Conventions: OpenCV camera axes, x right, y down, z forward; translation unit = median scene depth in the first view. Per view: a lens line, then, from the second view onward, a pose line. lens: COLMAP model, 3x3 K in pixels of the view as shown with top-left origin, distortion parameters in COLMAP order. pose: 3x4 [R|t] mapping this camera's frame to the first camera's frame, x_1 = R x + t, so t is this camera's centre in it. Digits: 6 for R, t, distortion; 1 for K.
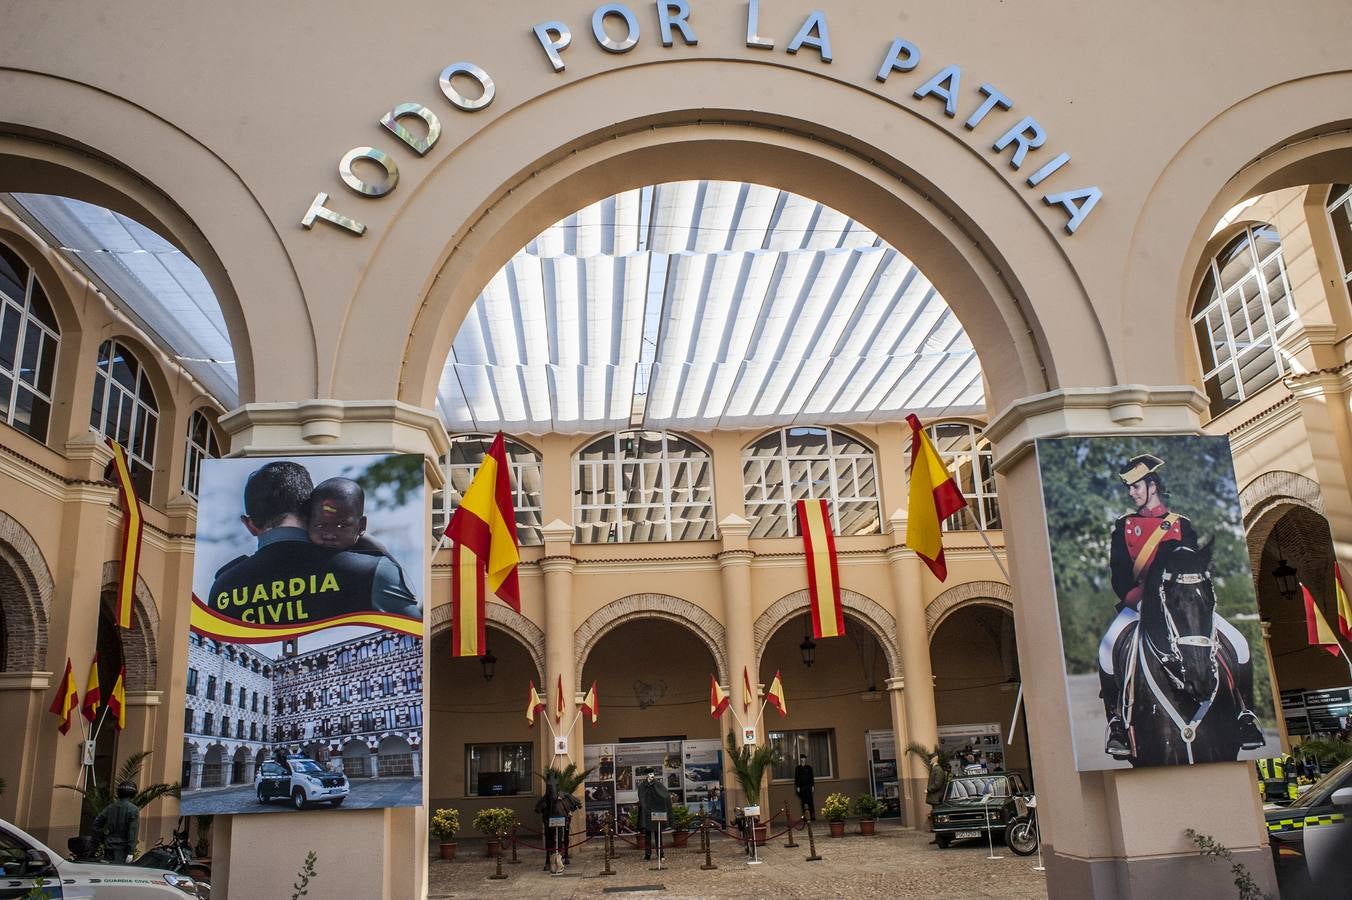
lens RADIAL K [[1083.2, 0, 676.0], [0, 1083.2, 450.0], [0, 0, 1]] dist [-0.117489, 0.095146]
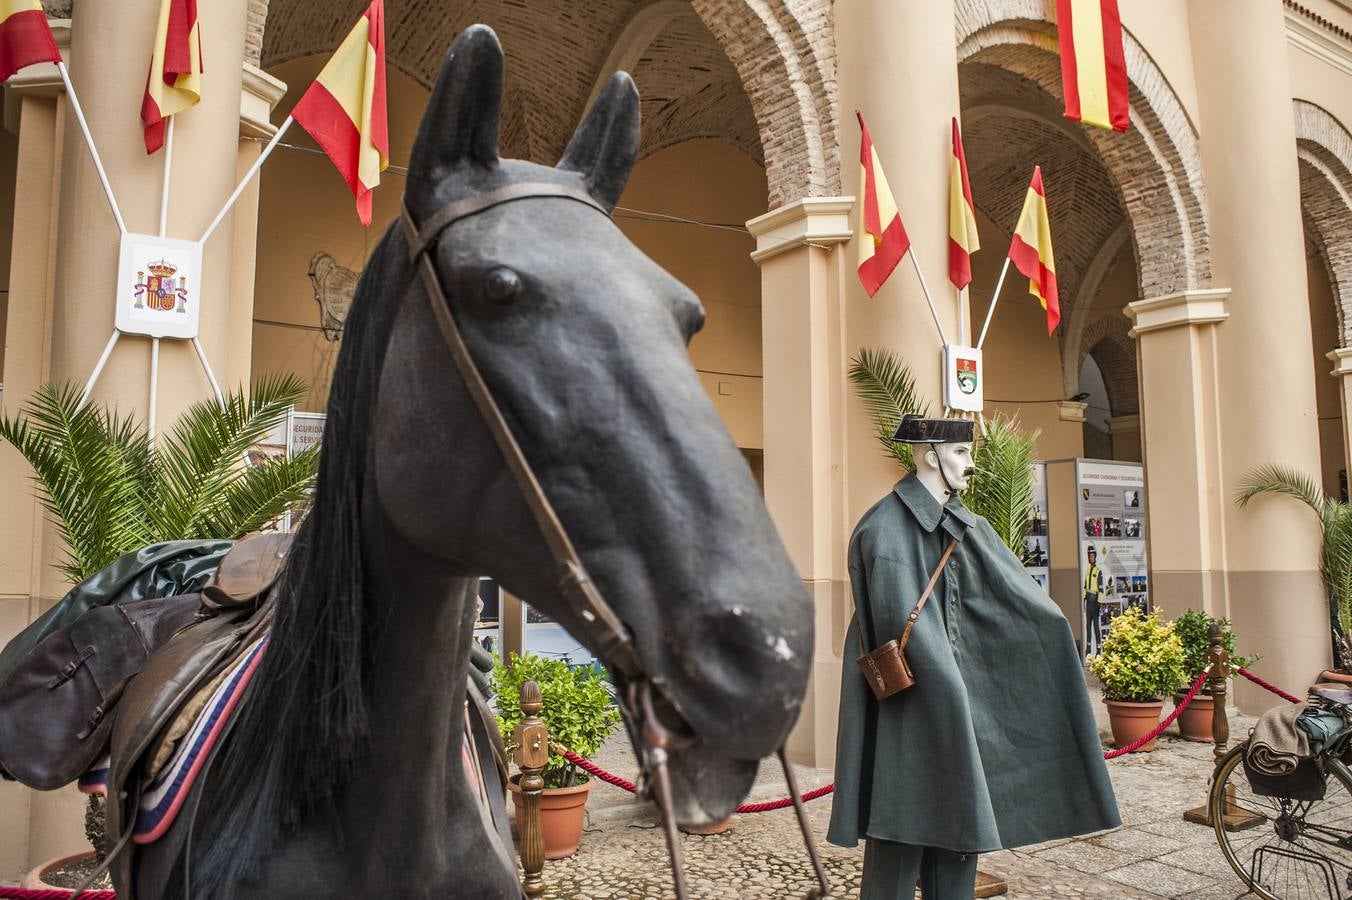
lens RADIAL K [[1083.2, 0, 676.0], [0, 1083.2, 450.0], [0, 0, 1]] dist [-0.117489, 0.095146]
pose [[0.878384, 0.091784, 0.469059, -0.102665], [-0.170858, 0.976839, 0.128812, 0.245133], [-0.446373, -0.193289, 0.873722, 0.754694]]
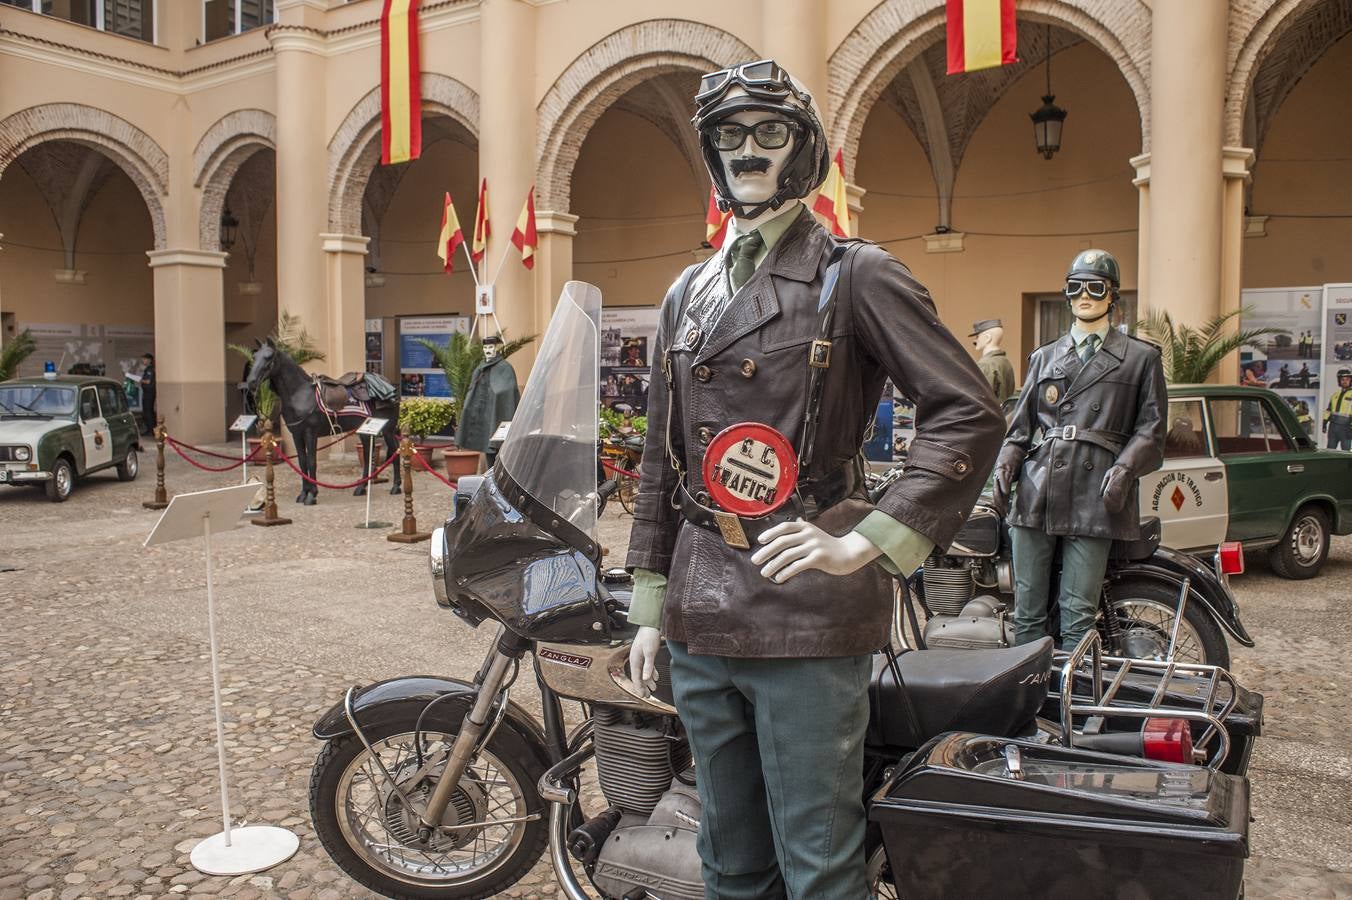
lens RADIAL K [[1083.2, 0, 676.0], [0, 1083.2, 450.0], [0, 0, 1]] dist [-0.117489, 0.095146]
pose [[0.812702, 0.089476, -0.575768, 0.301186], [0.125242, 0.938219, 0.322582, 0.162022], [0.569060, -0.334274, 0.751287, 0.543250]]
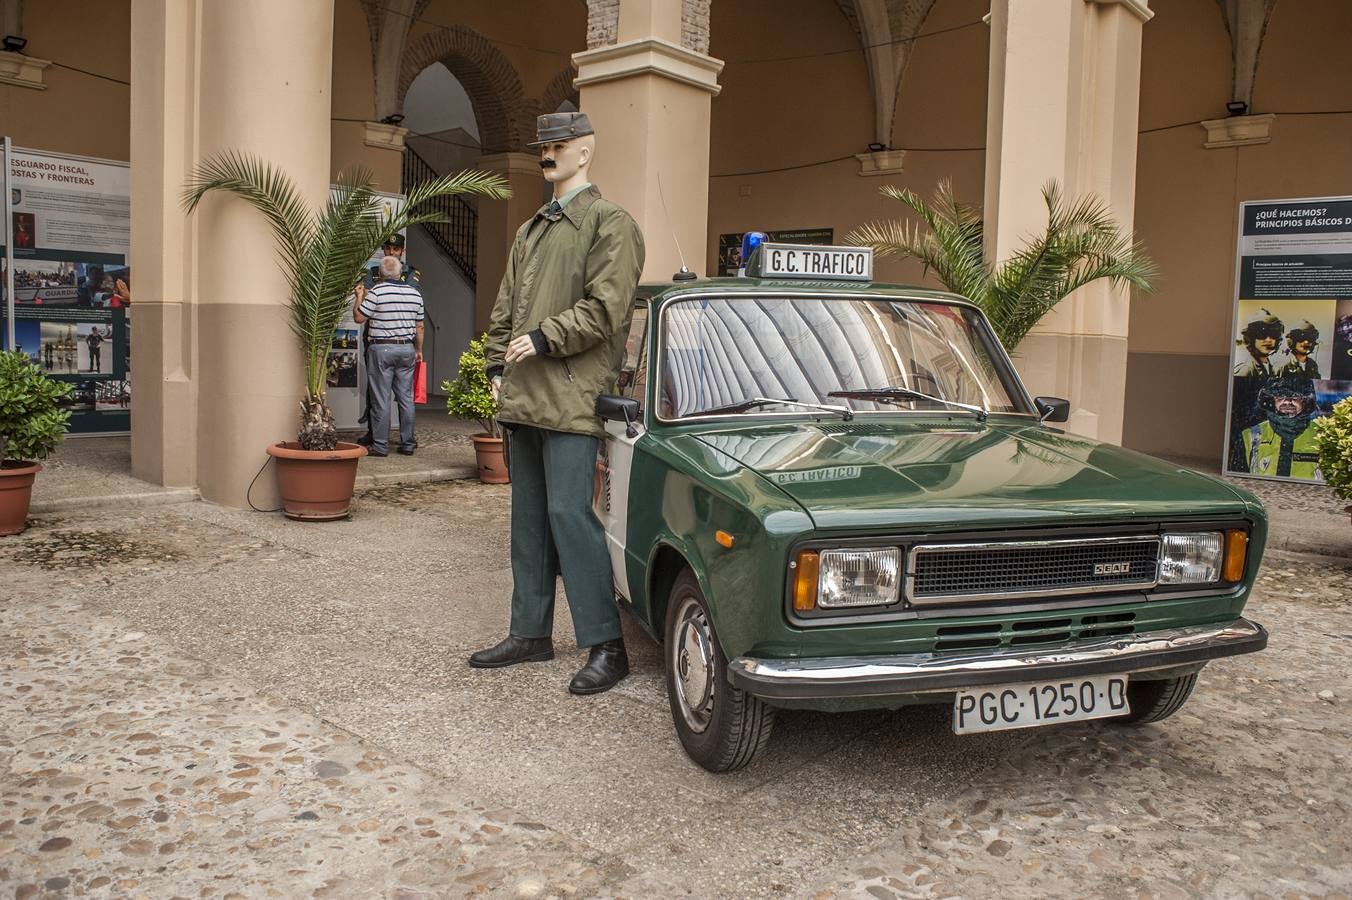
lens RADIAL K [[1083.2, 0, 676.0], [0, 1083.2, 450.0], [0, 0, 1]] dist [-0.117489, 0.095146]
pose [[0.702564, 0.007021, 0.711586, 0.116339], [-0.267870, 0.929012, 0.255308, 0.236085], [-0.659279, -0.369983, 0.654571, 0.719143]]
